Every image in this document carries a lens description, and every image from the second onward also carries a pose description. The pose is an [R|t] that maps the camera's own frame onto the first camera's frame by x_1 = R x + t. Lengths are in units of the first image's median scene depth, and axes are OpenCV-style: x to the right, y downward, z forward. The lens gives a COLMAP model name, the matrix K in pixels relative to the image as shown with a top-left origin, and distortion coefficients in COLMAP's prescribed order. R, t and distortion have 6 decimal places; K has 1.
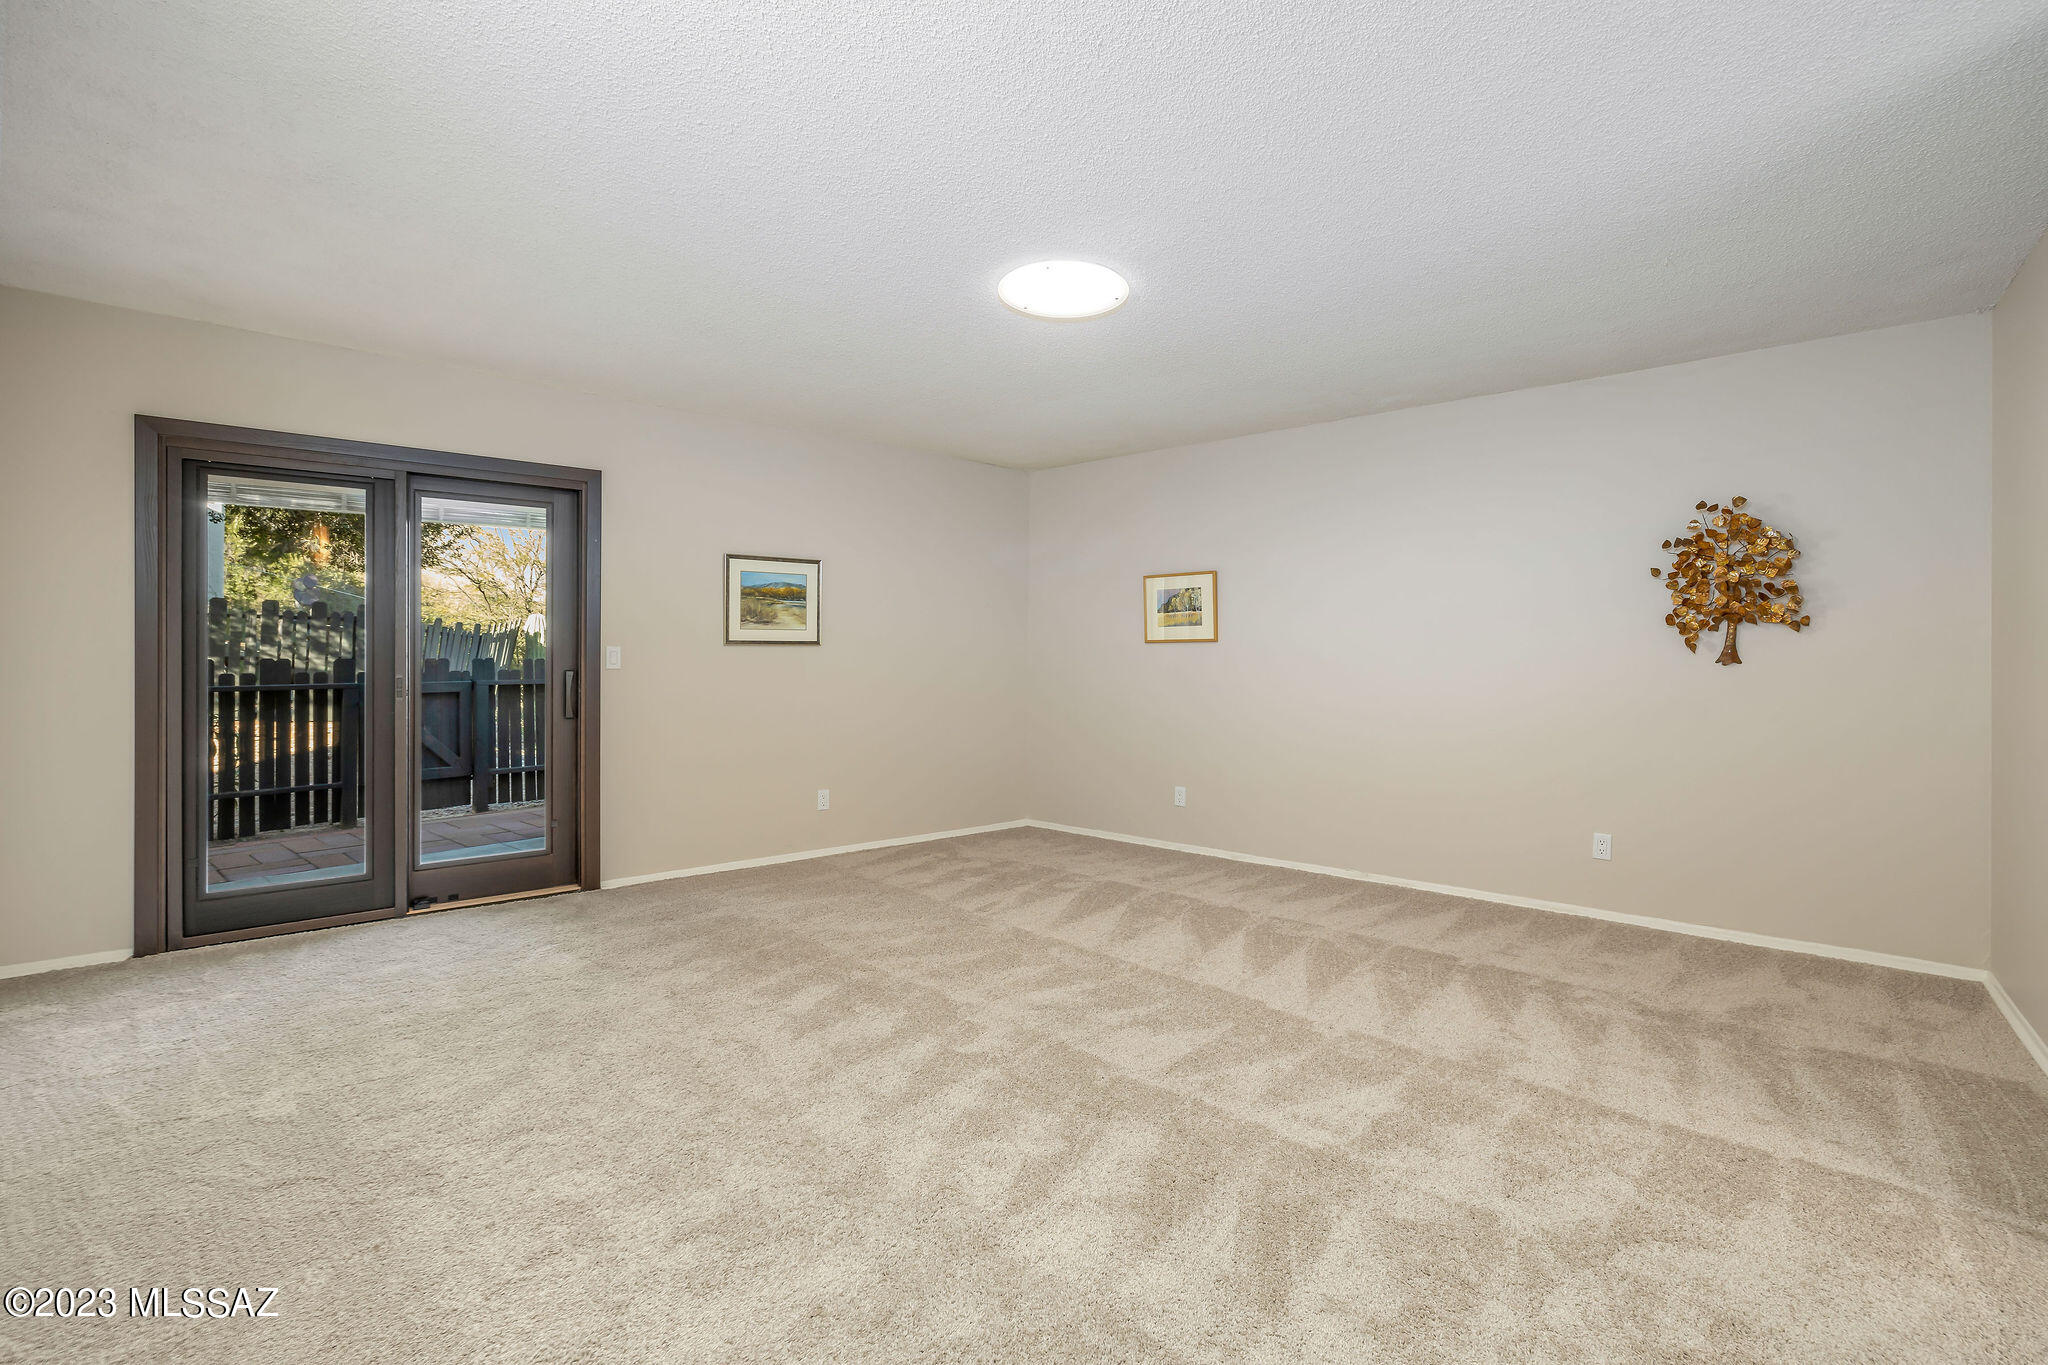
lens RADIAL K [[878.9, 0, 1023.0], [0, 878.9, 632.1], [0, 0, 1]] dist [0.001473, 0.000163]
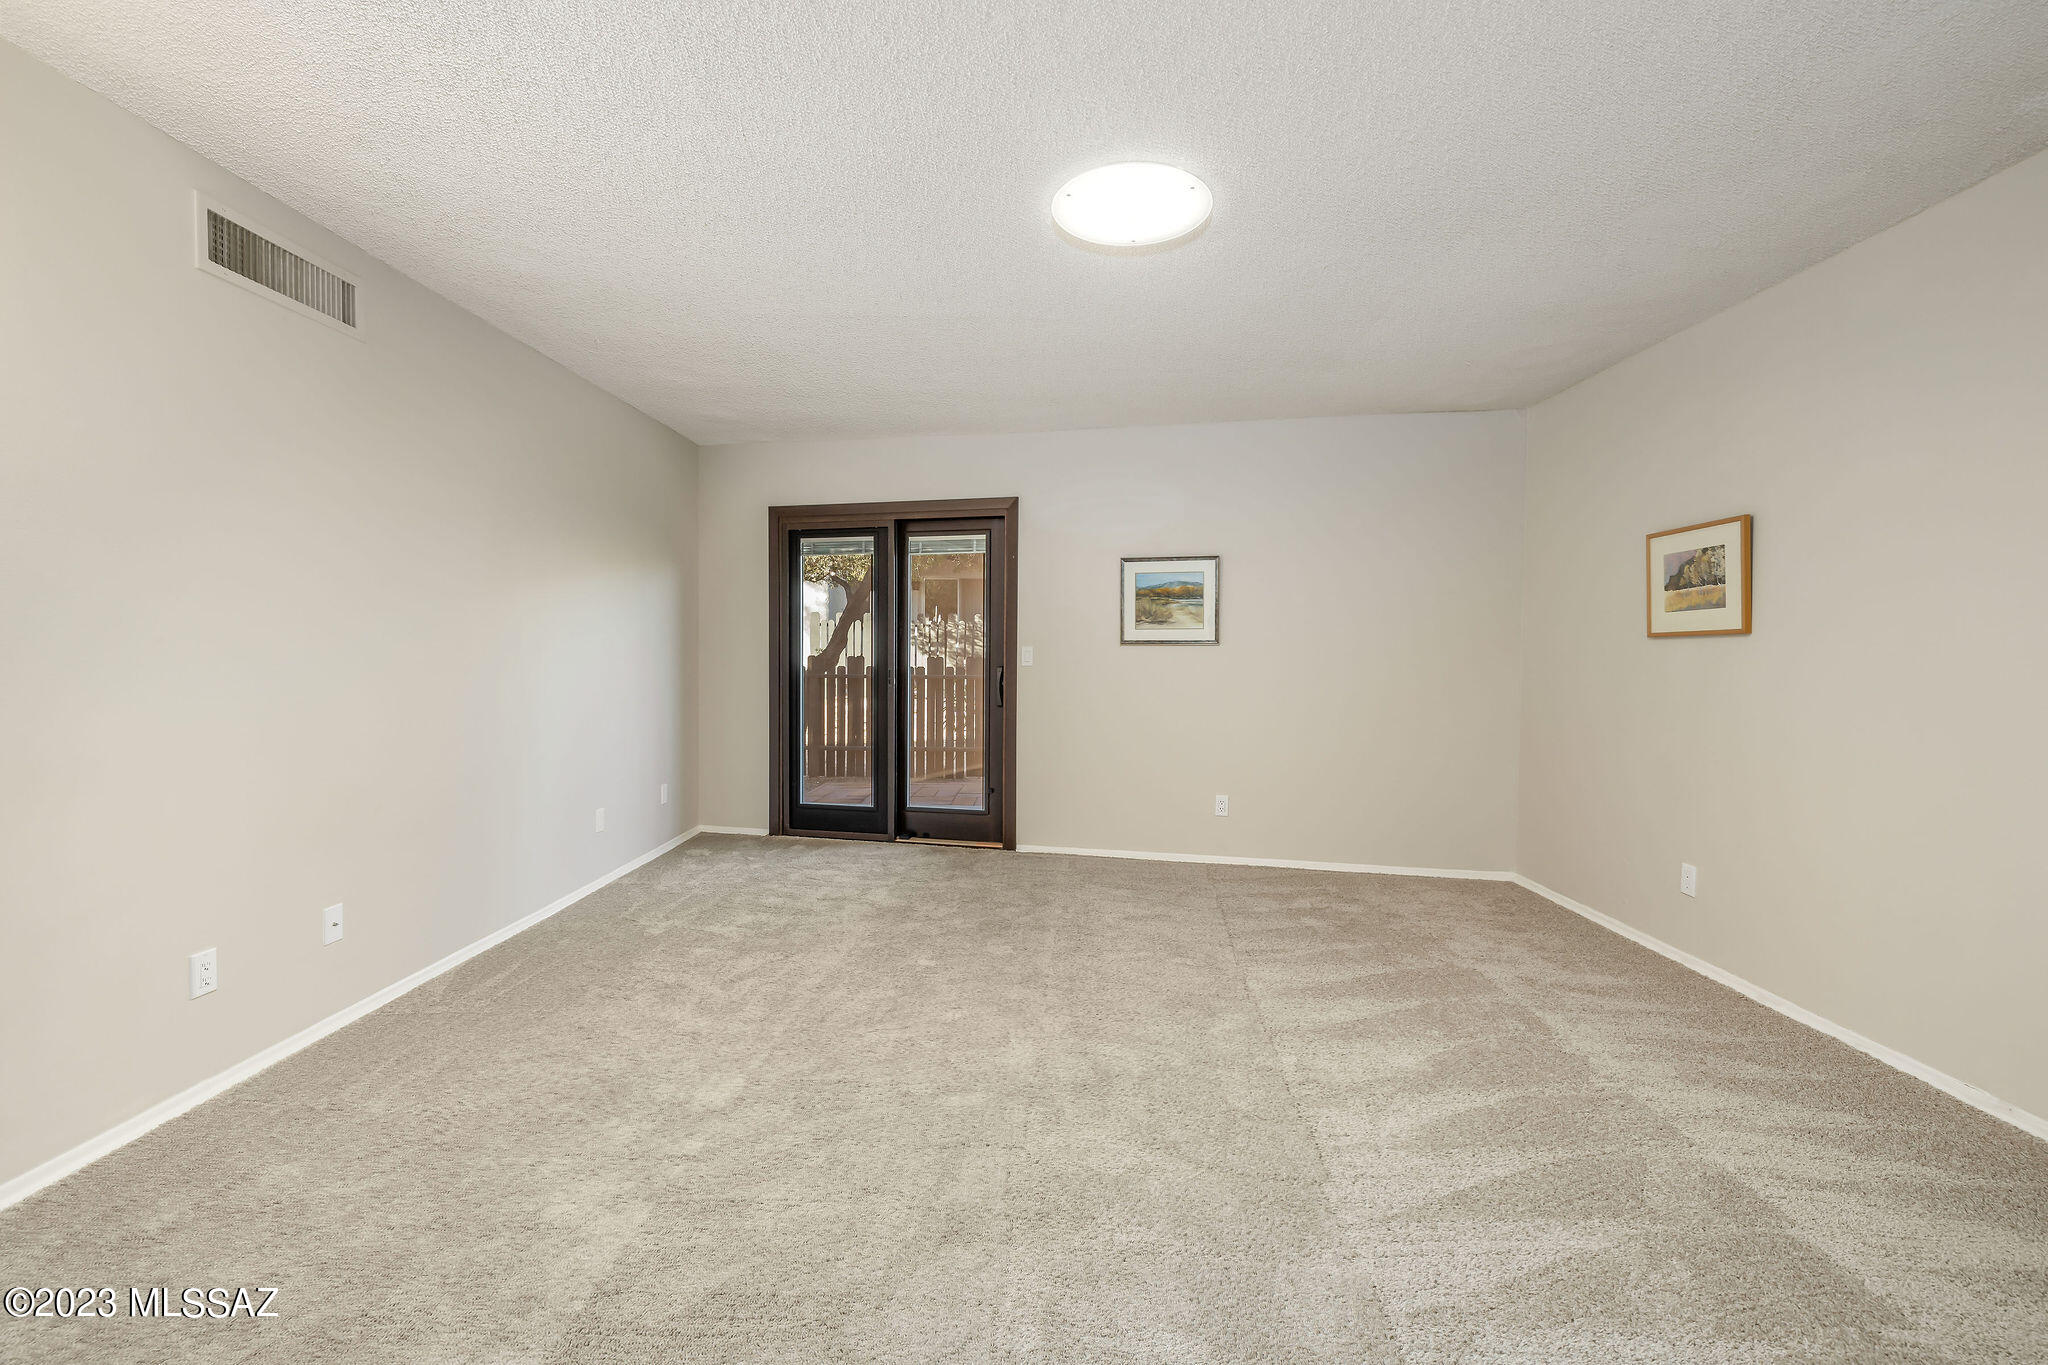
lens RADIAL K [[855.7, 0, 1024.6], [0, 855.7, 660.1], [0, 0, 1]] dist [-0.000353, -0.000036]
pose [[0.624813, 0.007517, -0.780738, 0.377900], [0.016464, 0.999604, 0.022801, 0.007491], [0.780601, -0.027101, 0.624442, 0.259122]]
